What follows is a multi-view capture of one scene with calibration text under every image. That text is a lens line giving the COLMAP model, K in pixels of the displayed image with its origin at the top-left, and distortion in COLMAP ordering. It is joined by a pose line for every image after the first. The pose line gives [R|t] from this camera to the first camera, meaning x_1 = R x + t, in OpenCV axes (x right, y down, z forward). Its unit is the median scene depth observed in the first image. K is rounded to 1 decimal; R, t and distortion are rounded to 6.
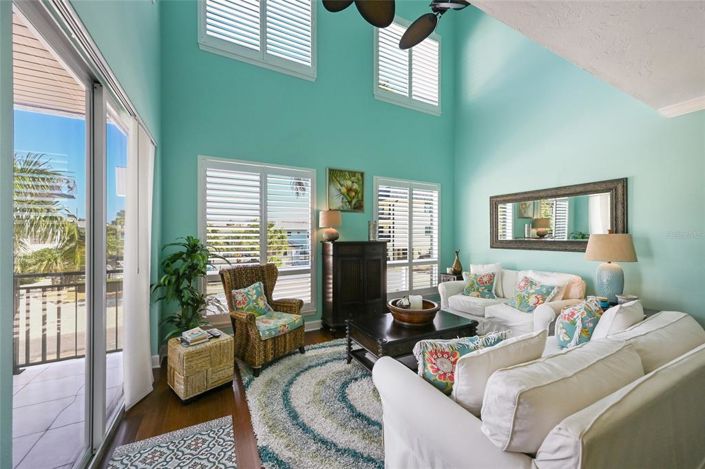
lens RADIAL K [[264.8, 0, 350.6], [0, 264.8, 234.0], [0, 0, 1]] dist [0.001658, 0.000031]
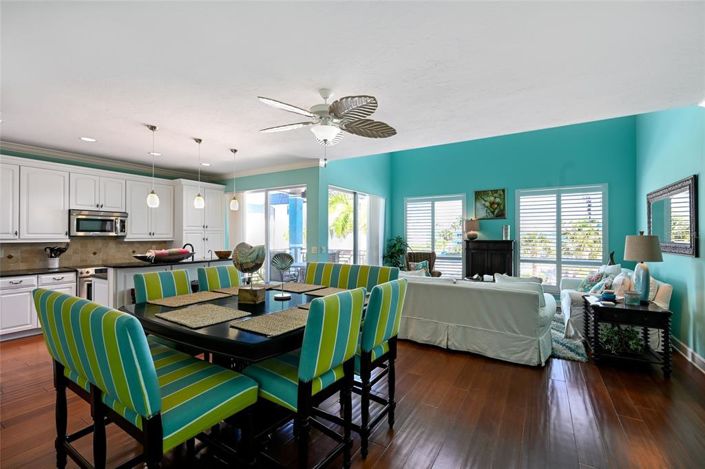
lens RADIAL K [[309.3, 0, 350.5], [0, 309.3, 235.6], [0, 0, 1]] dist [-0.001846, 0.000177]
pose [[0.502191, -0.000505, -0.864757, 1.025465], [-0.000613, 0.999999, -0.000940, 0.003525], [0.864757, 0.001002, 0.502190, -0.455708]]
